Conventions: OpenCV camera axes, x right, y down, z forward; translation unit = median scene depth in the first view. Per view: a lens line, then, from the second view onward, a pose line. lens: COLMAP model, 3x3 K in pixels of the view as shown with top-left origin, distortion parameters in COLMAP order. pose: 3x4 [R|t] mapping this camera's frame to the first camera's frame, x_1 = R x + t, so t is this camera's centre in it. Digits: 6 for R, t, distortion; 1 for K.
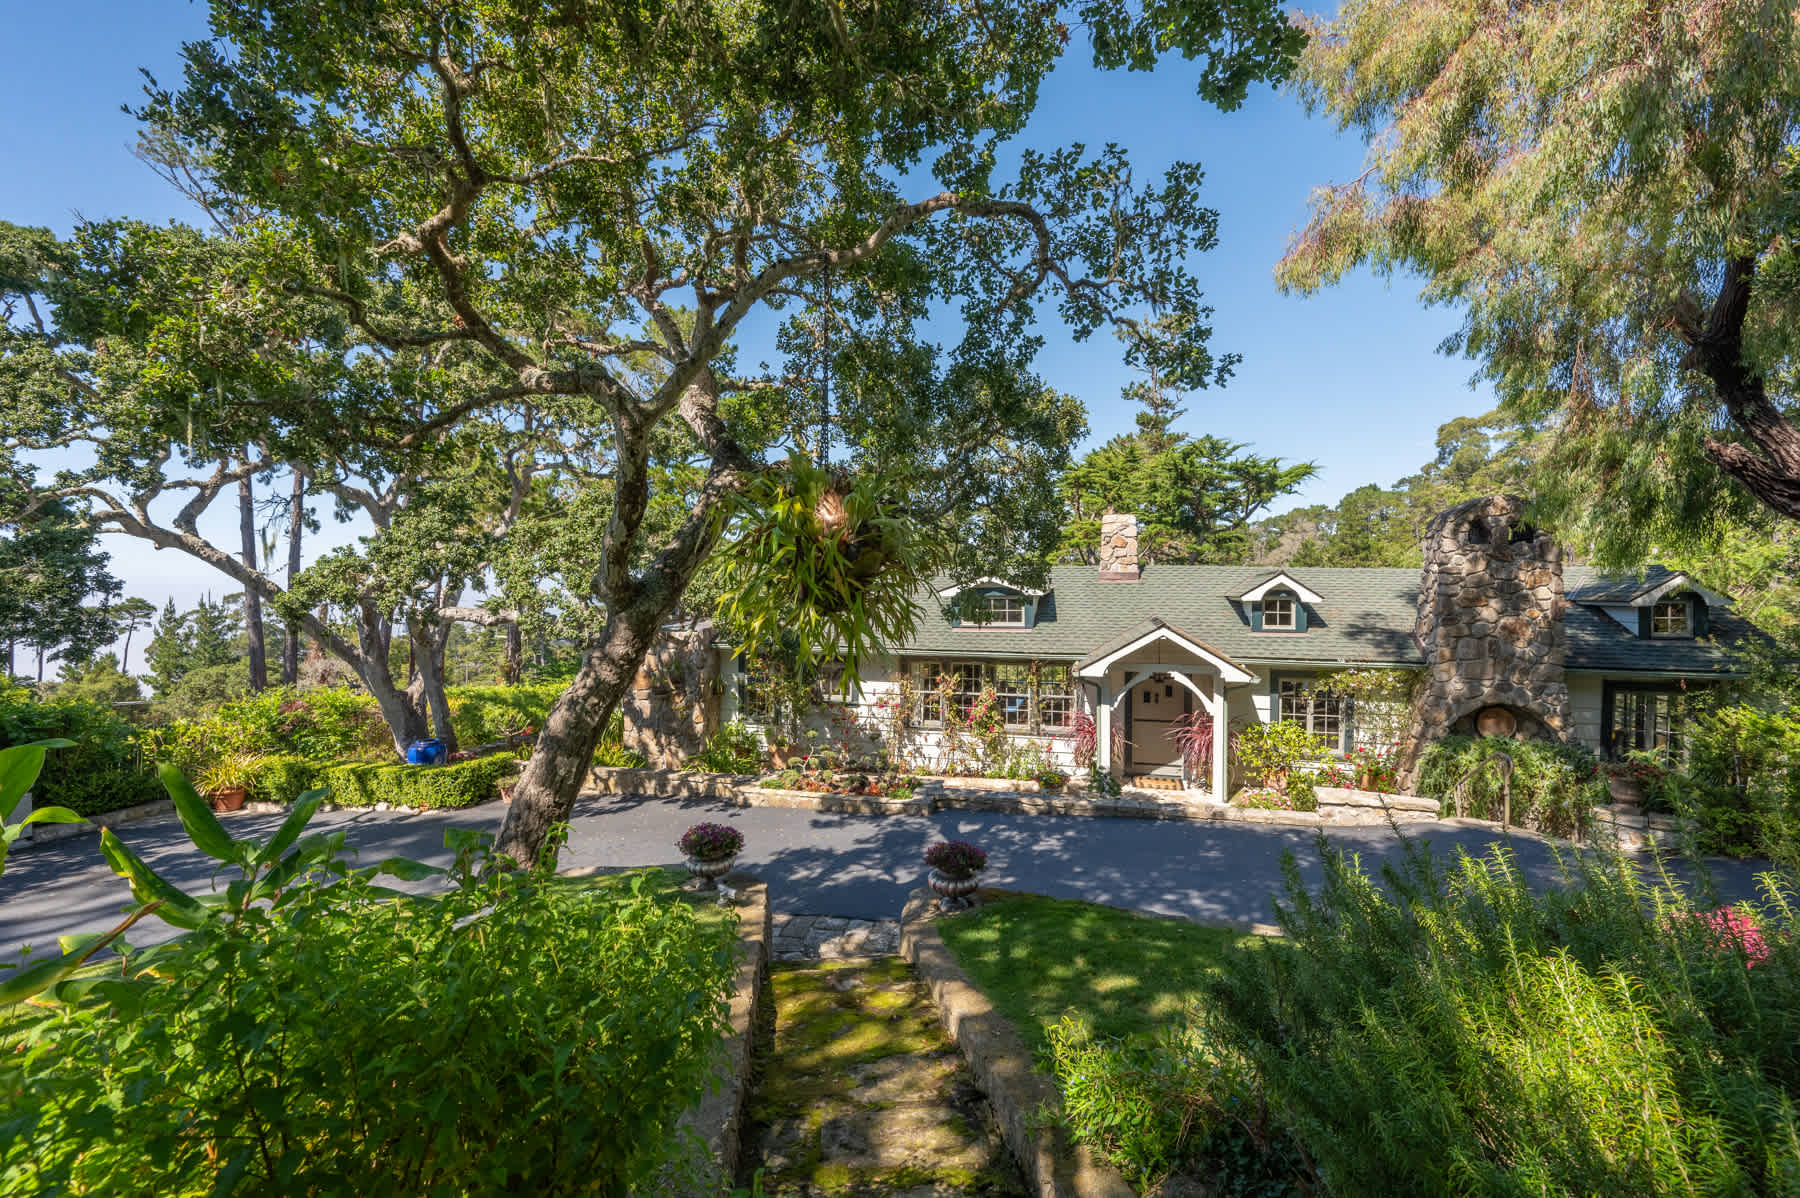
lens RADIAL K [[800.3, 0, 900.0], [0, 800.3, 599.0], [0, 0, 1]] dist [-0.001033, -0.000177]
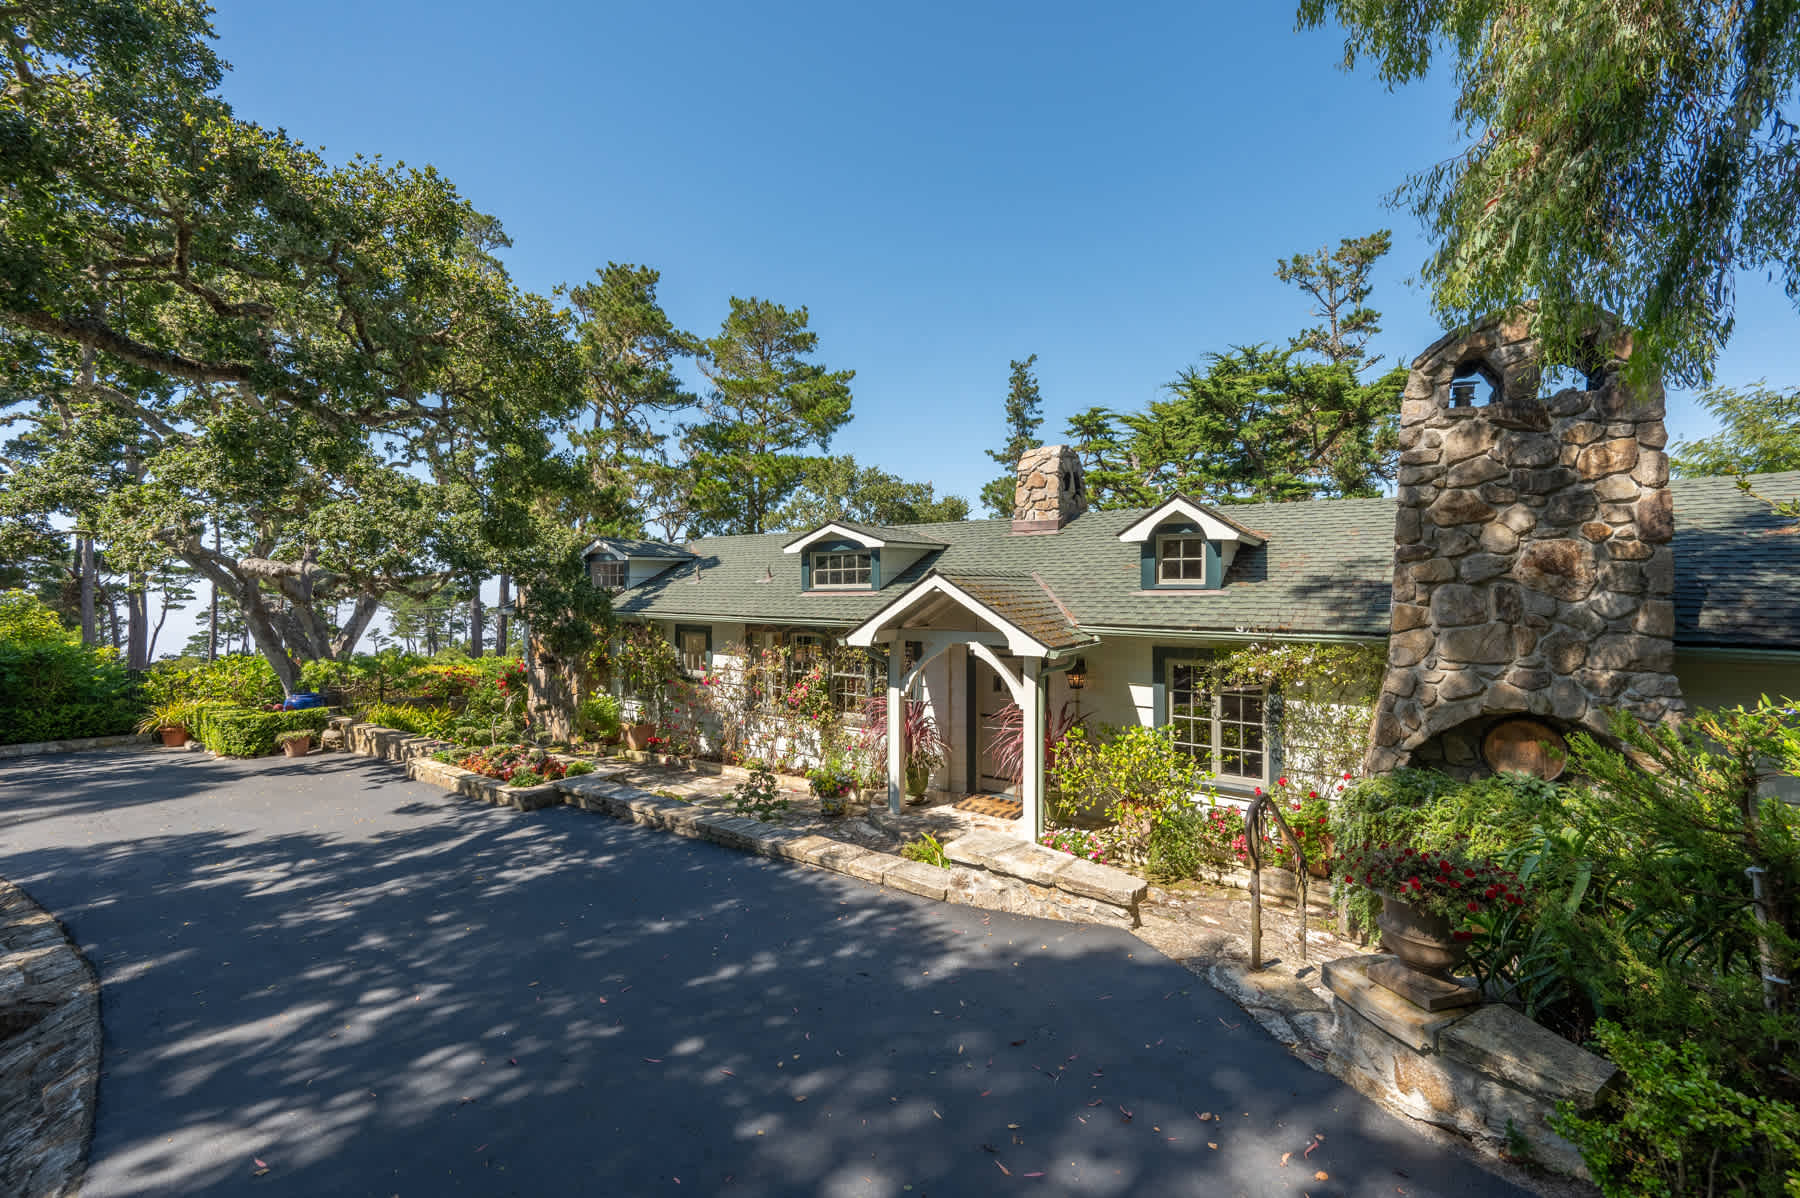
lens RADIAL K [[745.6, 0, 852.0], [0, 745.6, 595.9], [0, 0, 1]] dist [0.000963, 0.000159]
pose [[0.929182, -0.000210, -0.369624, 0.476346], [-0.004688, 0.999913, -0.012352, 0.058867], [0.369594, 0.013210, 0.929099, 0.367305]]
